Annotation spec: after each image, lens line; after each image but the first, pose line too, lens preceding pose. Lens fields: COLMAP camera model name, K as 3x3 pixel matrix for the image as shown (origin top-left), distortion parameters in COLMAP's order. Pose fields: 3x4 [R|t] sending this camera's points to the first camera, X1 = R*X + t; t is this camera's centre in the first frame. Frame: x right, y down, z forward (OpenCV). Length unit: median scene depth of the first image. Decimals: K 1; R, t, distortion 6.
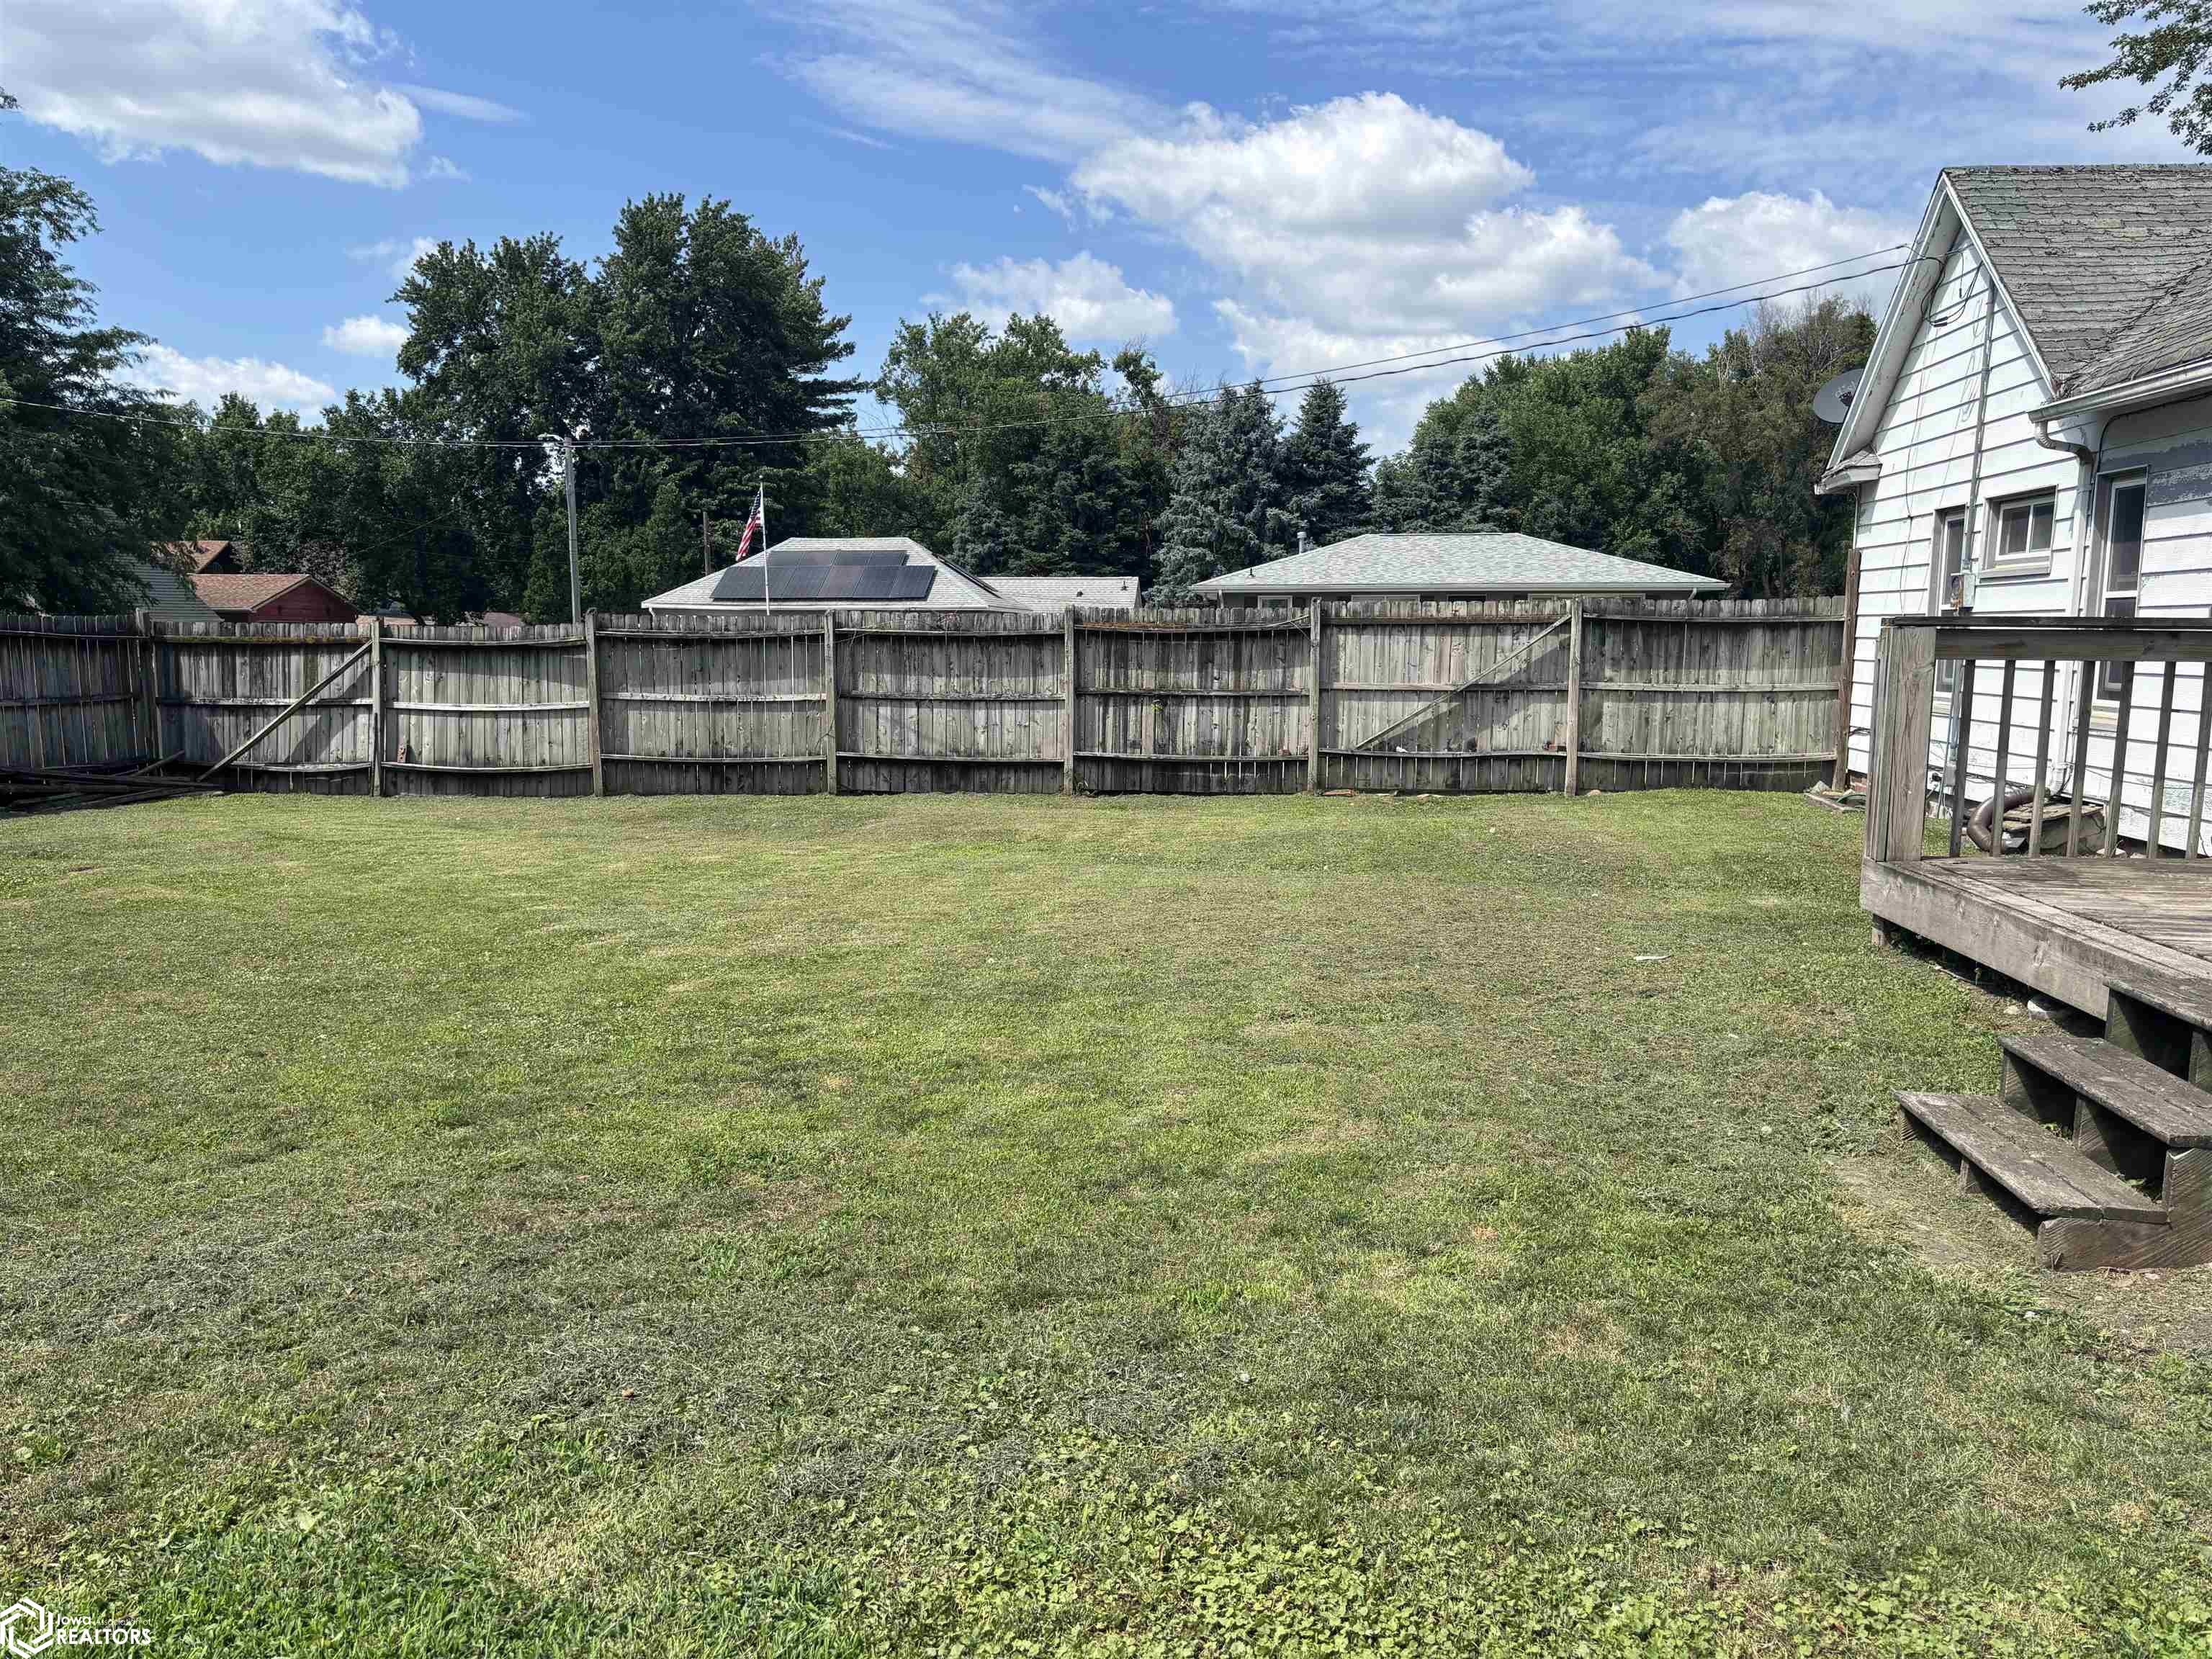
lens RADIAL K [[1654.2, 0, 1095.3], [0, 1654.2, 836.4], [0, 0, 1]] dist [0.038301, -0.044923]
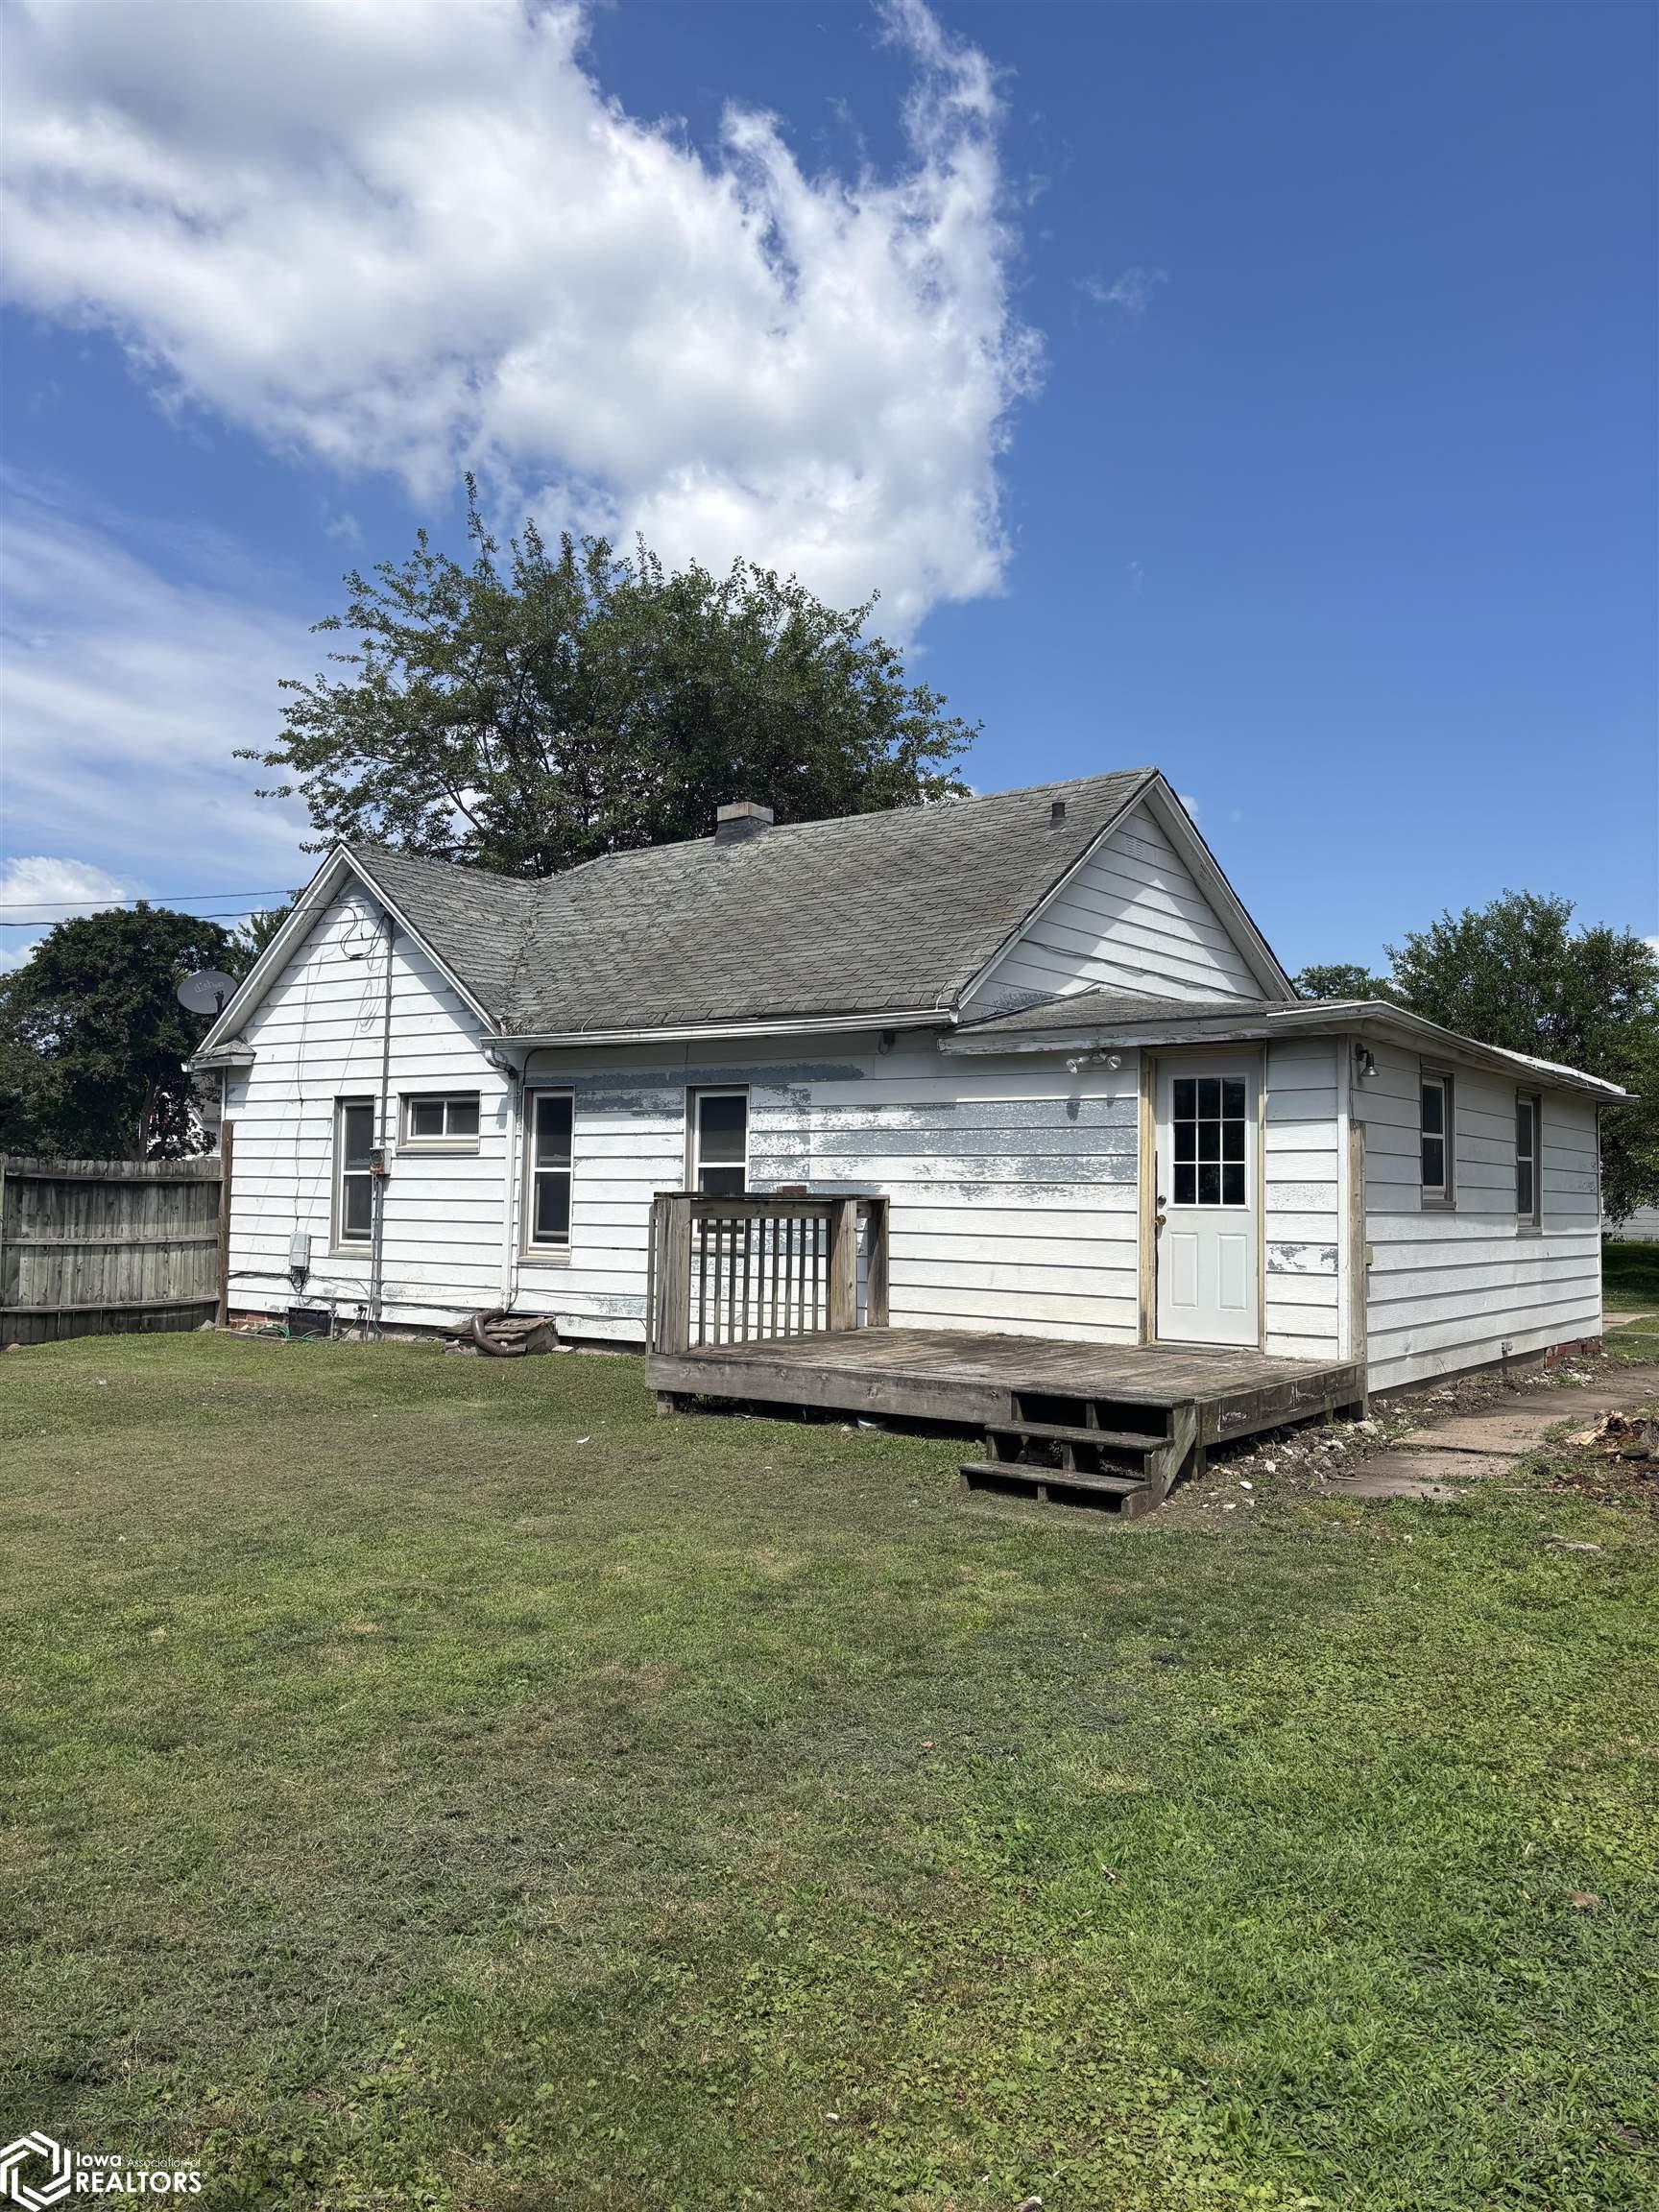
lens RADIAL K [[1654.2, 0, 822.5], [0, 1654.2, 1097.0], [0, 0, 1]] dist [0.038301, -0.044923]
pose [[0.490805, 0.050202, 0.869822, -0.359038], [0.096176, 0.989116, -0.111355, -0.016820], [-0.865945, 0.138310, 0.480635, 0.062897]]
